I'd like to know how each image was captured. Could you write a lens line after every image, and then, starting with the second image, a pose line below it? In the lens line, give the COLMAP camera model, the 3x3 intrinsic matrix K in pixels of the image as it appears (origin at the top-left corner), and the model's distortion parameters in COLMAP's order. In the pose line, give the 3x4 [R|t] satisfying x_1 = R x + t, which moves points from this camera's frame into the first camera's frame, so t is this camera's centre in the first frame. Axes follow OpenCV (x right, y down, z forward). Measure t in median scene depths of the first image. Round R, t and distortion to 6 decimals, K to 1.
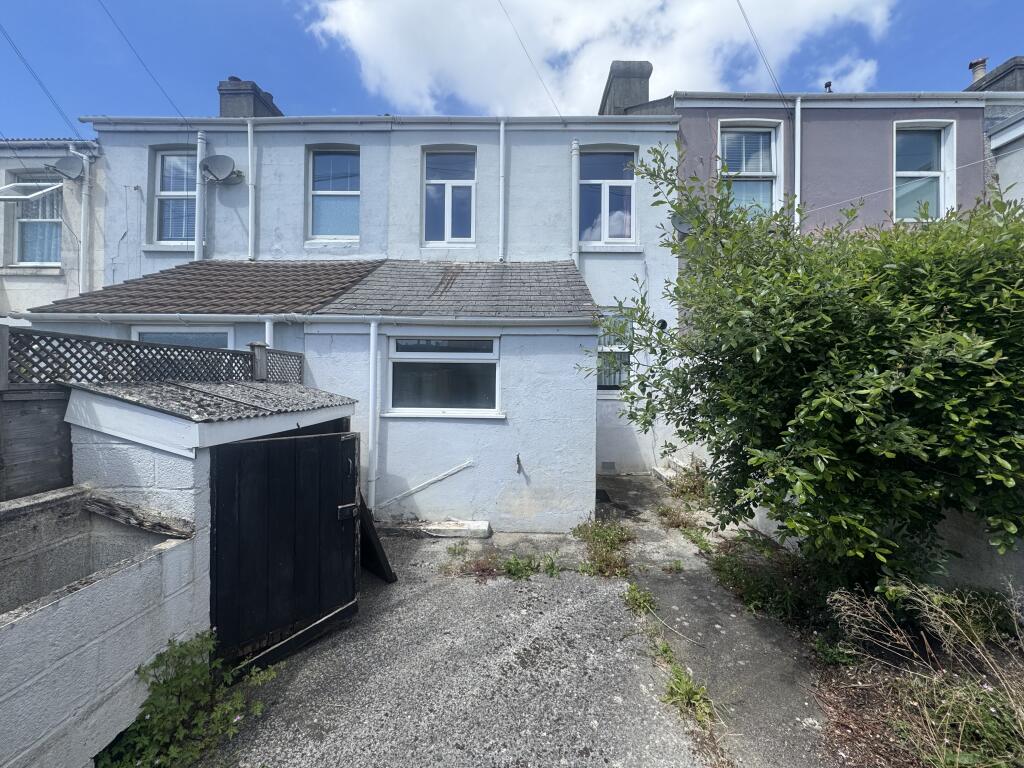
lens RADIAL K [[408.3, 0, 513.7], [0, 408.3, 381.3], [0, 0, 1]] dist [0.002363, 0.000112]
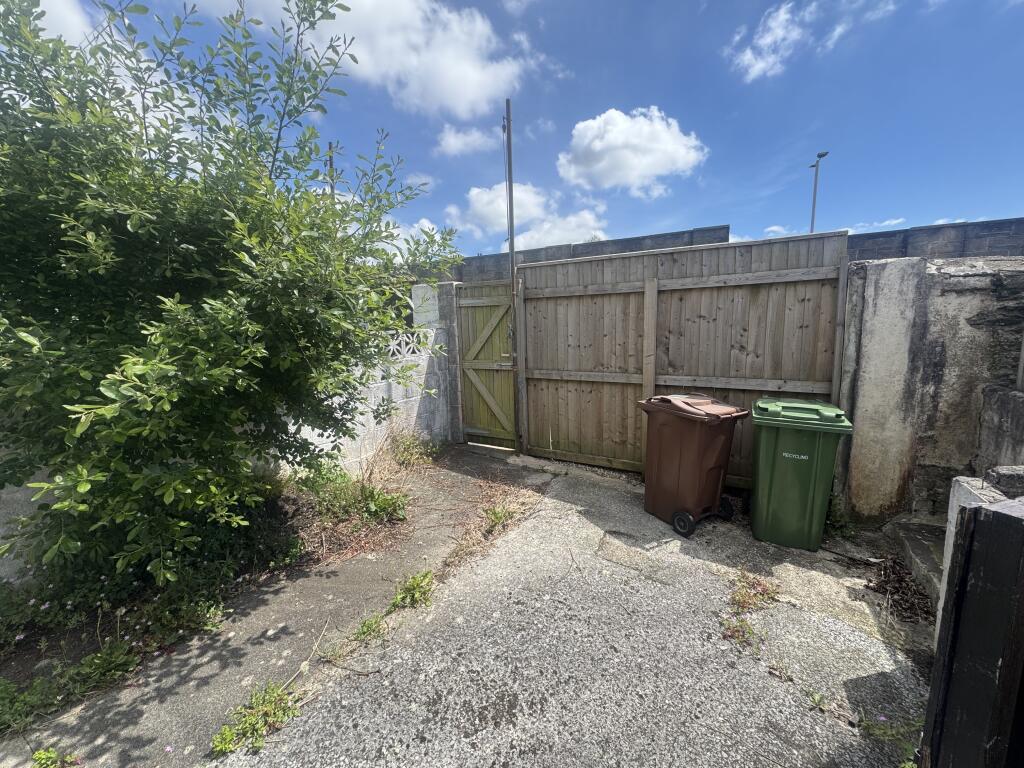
lens RADIAL K [[408.3, 0, 511.2], [0, 408.3, 382.9], [0, 0, 1]] dist [0.002363, 0.000112]
pose [[-0.881121, -0.054650, 0.469722, -0.317622], [0.018218, 0.988640, 0.149197, 0.014461], [-0.472540, 0.140018, -0.870116, 1.729463]]
